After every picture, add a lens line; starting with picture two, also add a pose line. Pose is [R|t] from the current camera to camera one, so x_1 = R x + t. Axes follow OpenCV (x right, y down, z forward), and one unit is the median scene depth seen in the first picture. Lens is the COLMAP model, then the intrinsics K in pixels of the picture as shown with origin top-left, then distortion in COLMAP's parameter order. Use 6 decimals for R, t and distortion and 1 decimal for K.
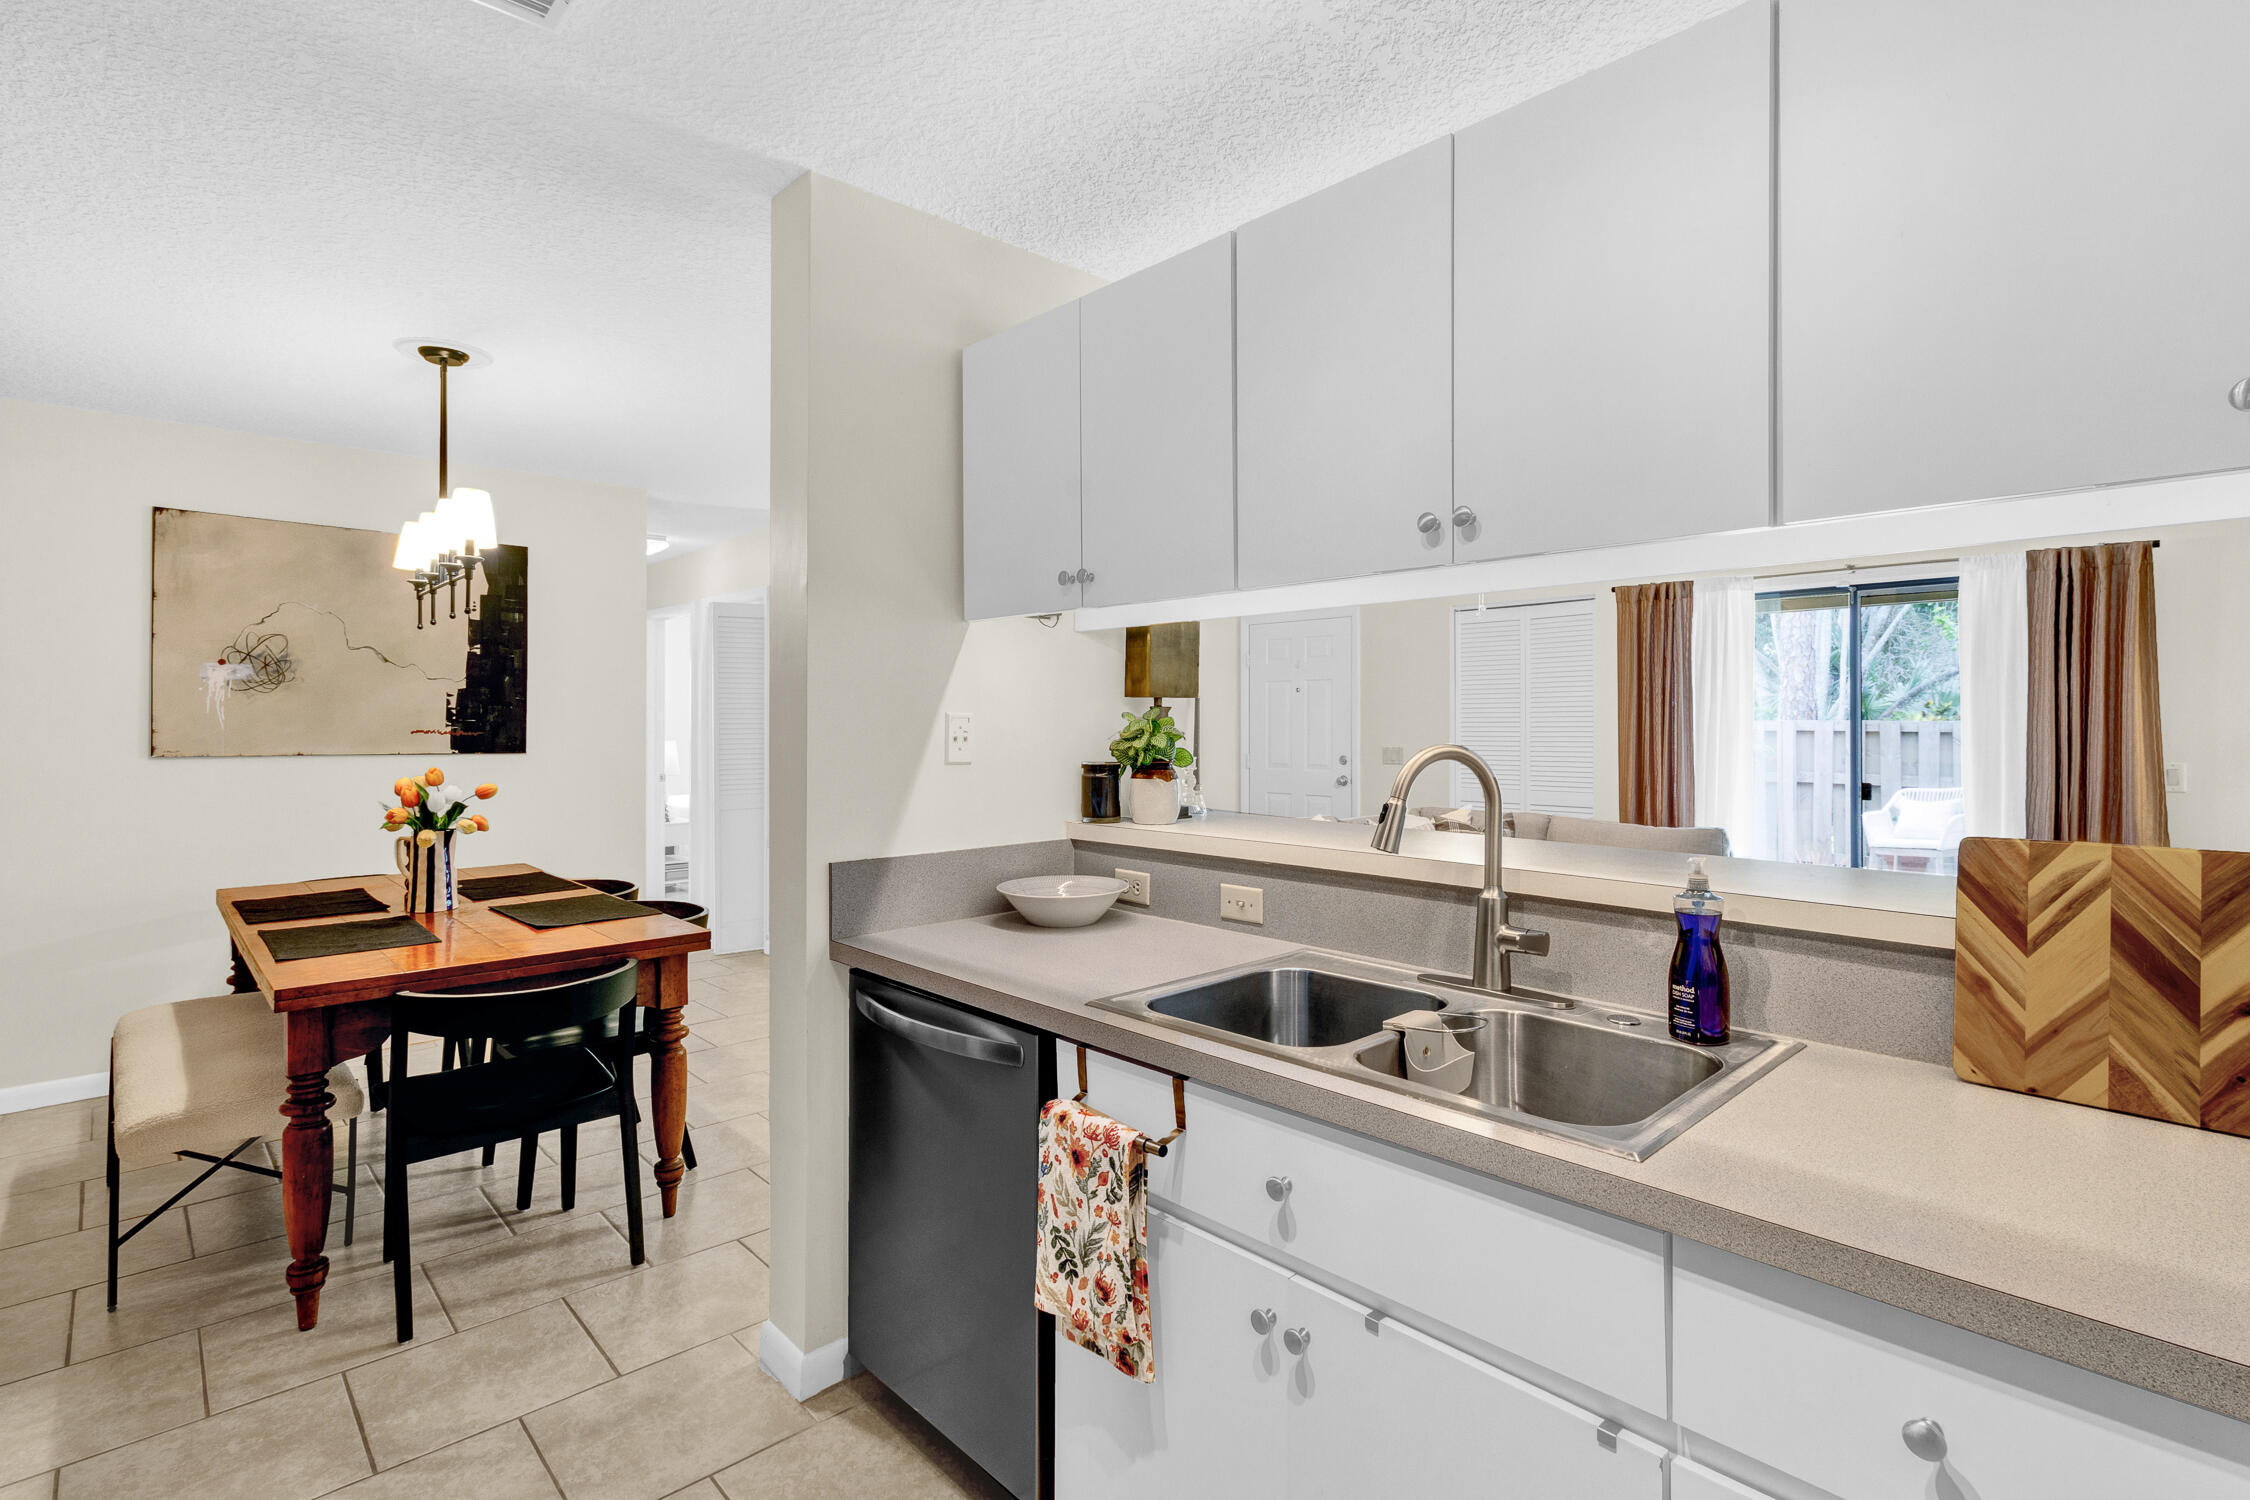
lens RADIAL K [[1059.6, 0, 1138.6], [0, 1059.6, 716.4], [0, 0, 1]] dist [0.003952, -0.000834]
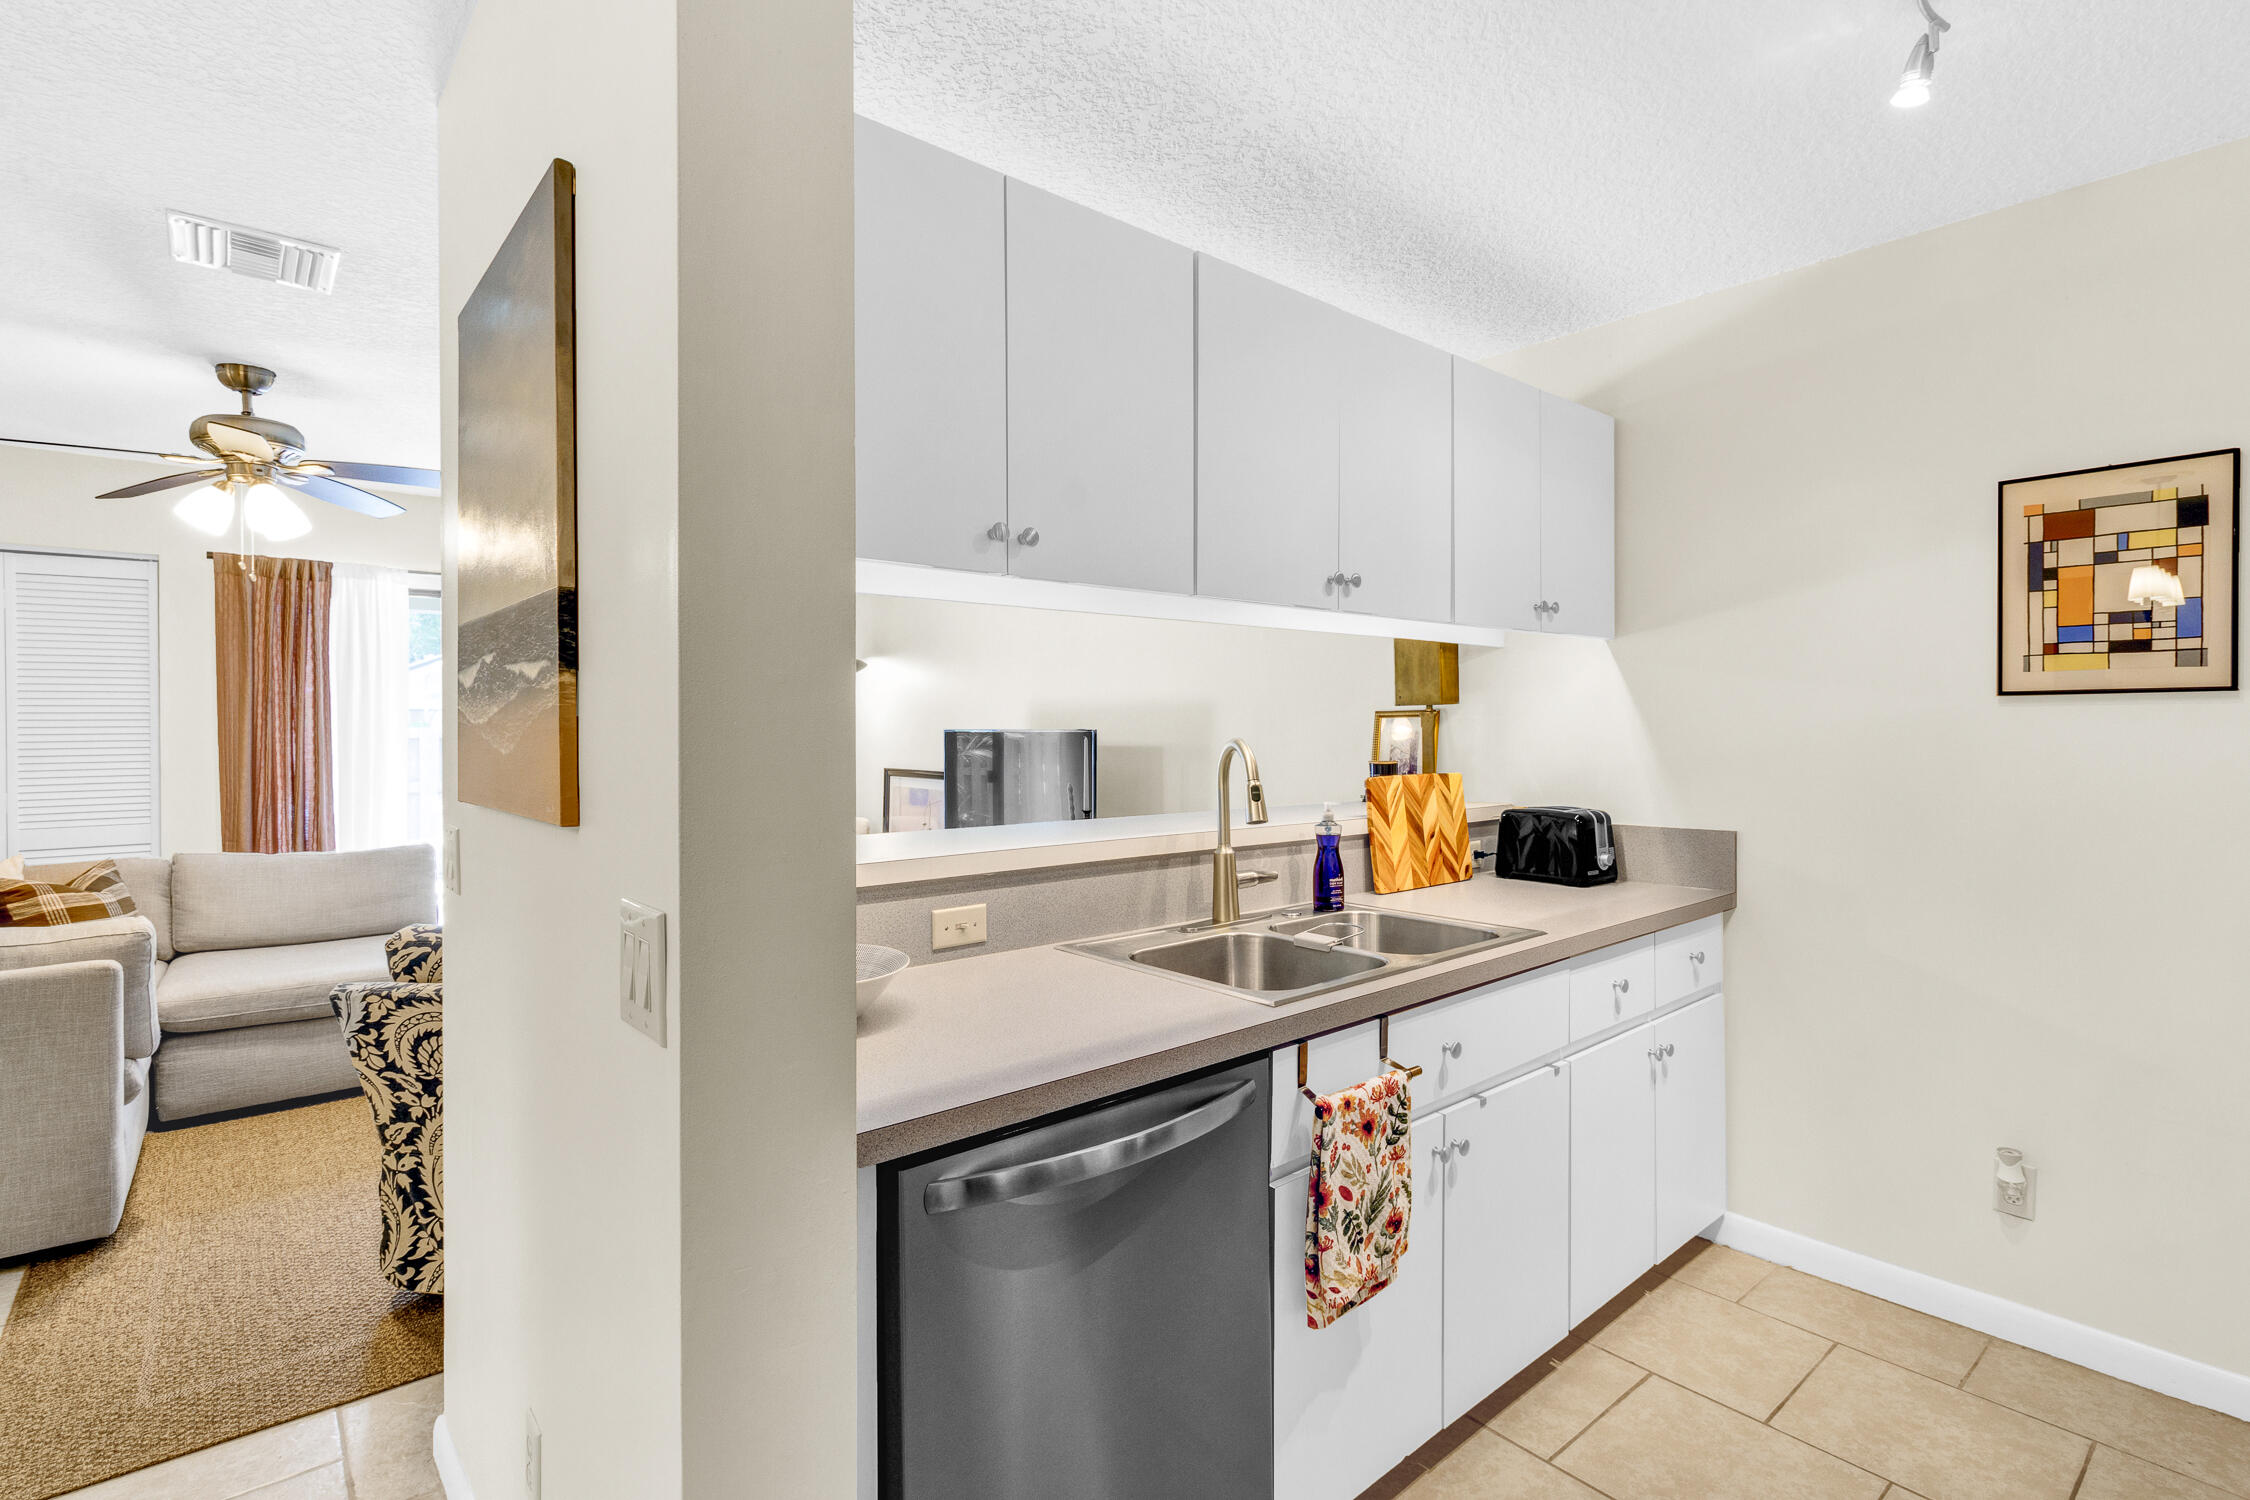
lens RADIAL K [[1059.6, 0, 1118.3], [0, 1059.6, 737.0], [0, 0, 1]] dist [0.003952, -0.000834]
pose [[0.061735, -0.010126, 0.998041, -1.126988], [-0.001775, 0.999946, 0.010255, 0.012631], [-0.998091, -0.002404, 0.061714, 1.178253]]
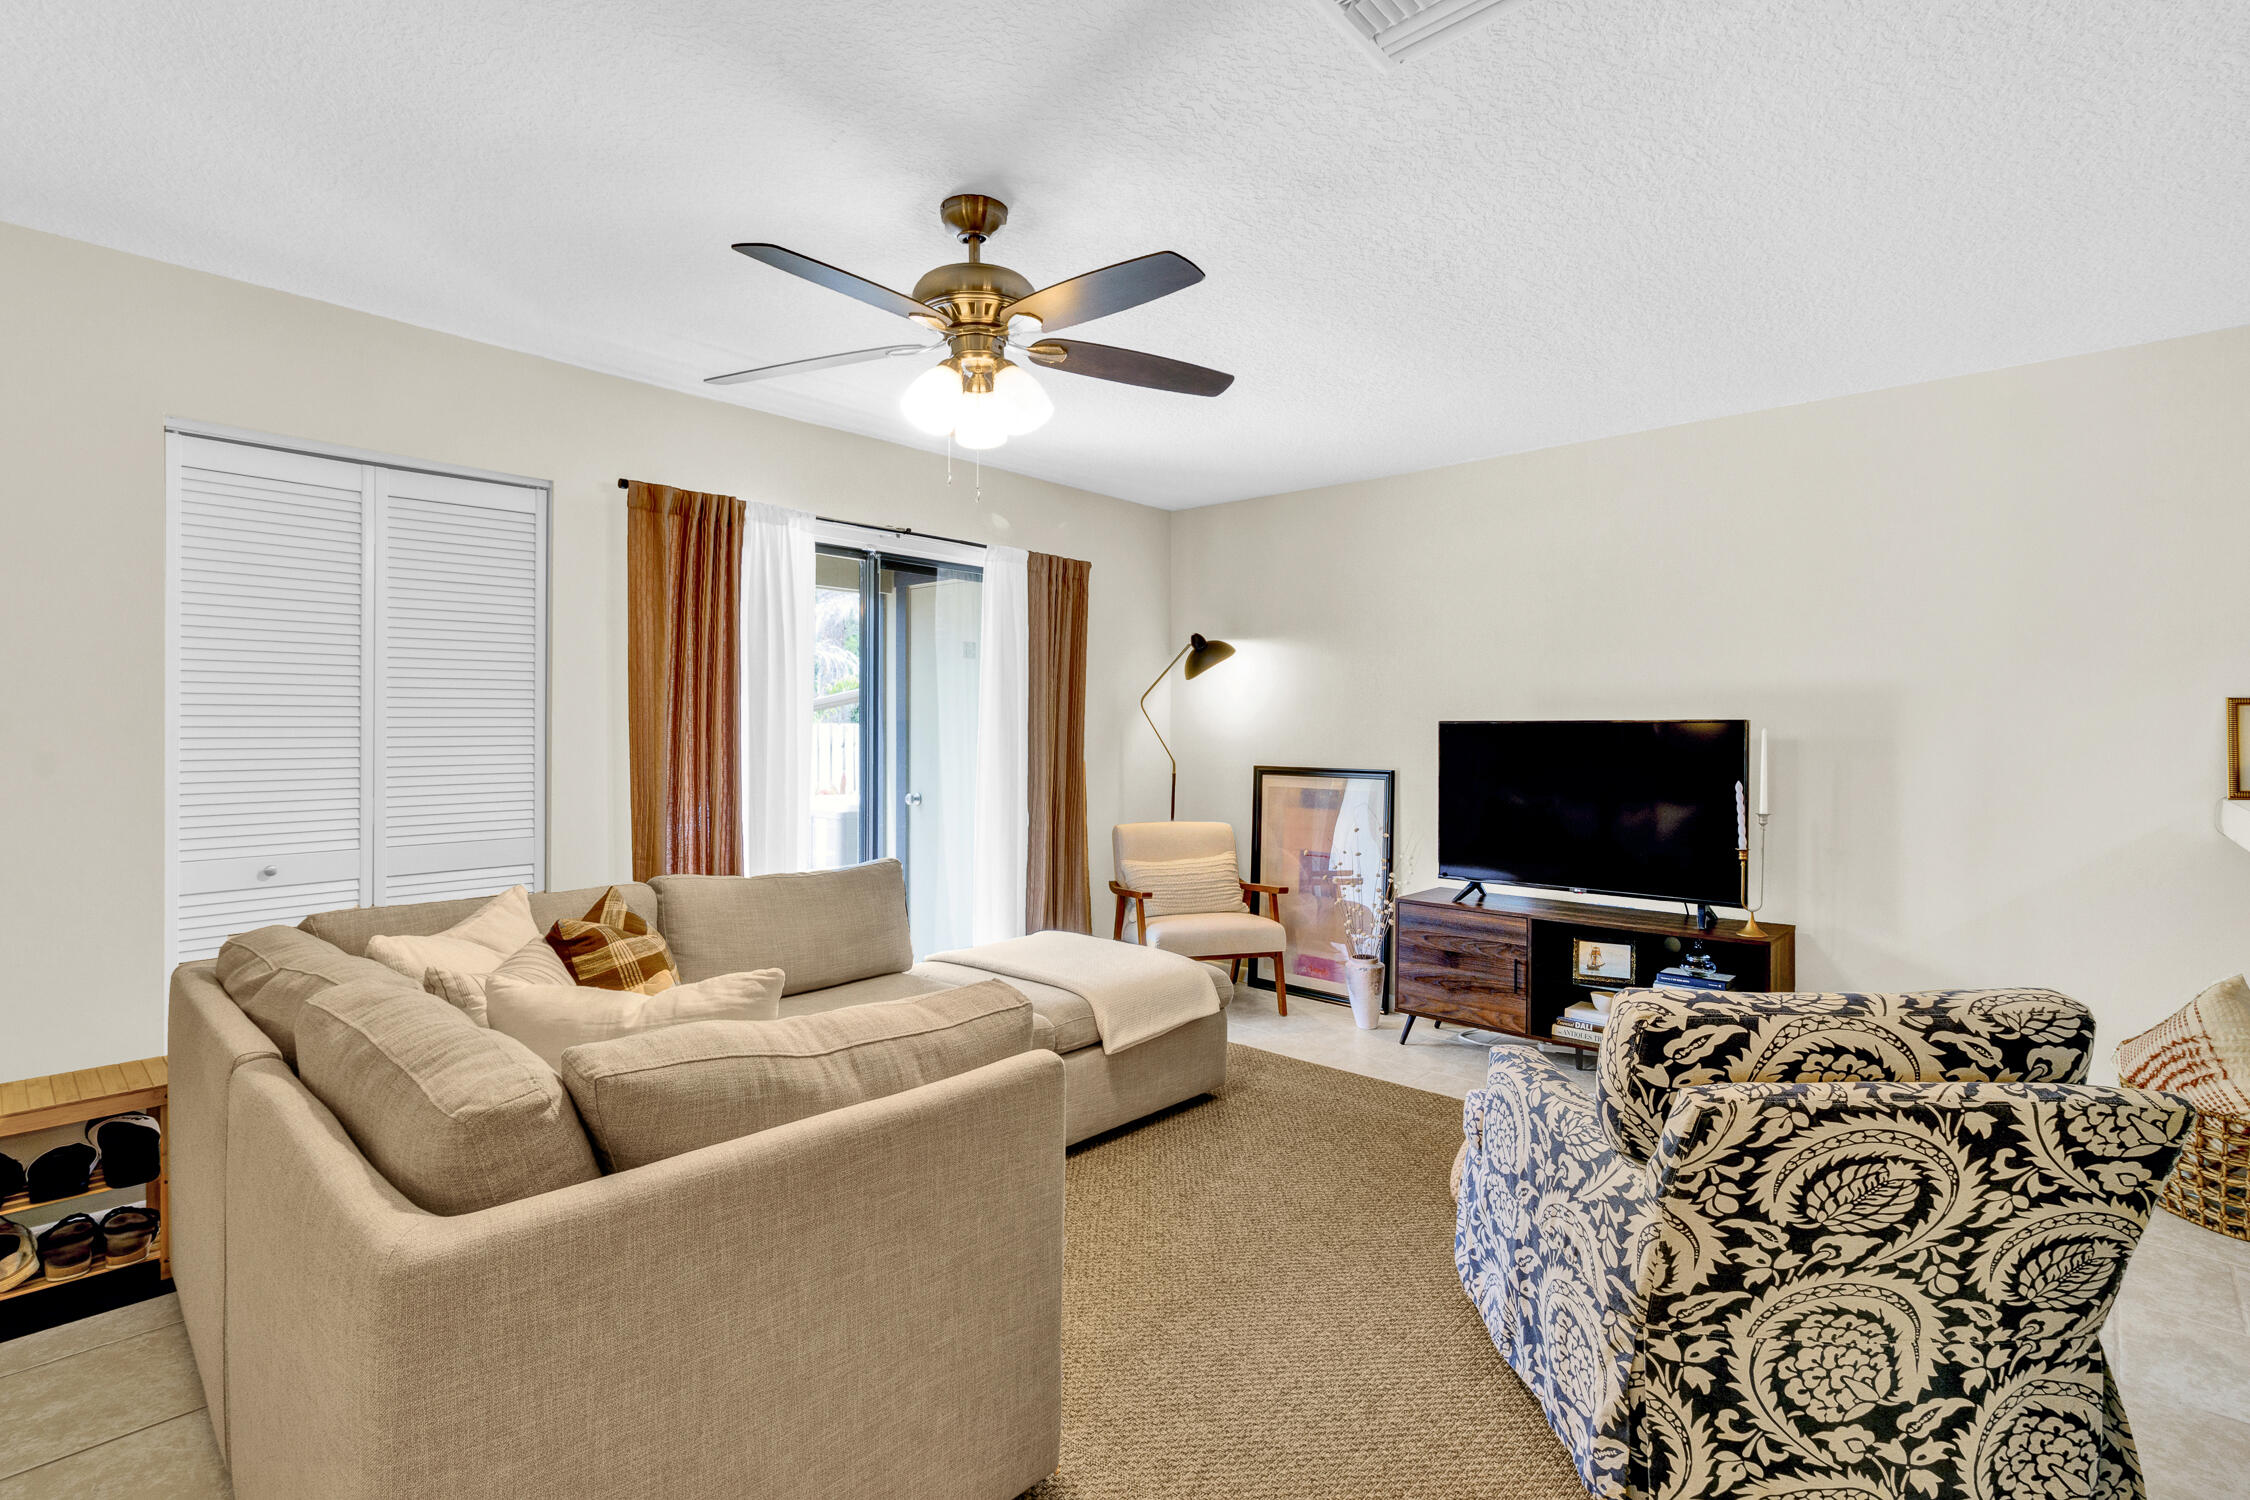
lens RADIAL K [[1059.6, 0, 1114.0], [0, 1059.6, 739.3], [0, 0, 1]] dist [0.003952, -0.000834]
pose [[-0.059284, -0.010637, 0.998184, -0.608164], [-0.005504, 0.999932, 0.010329, 0.053819], [-0.998226, -0.004881, -0.059338, 3.056768]]
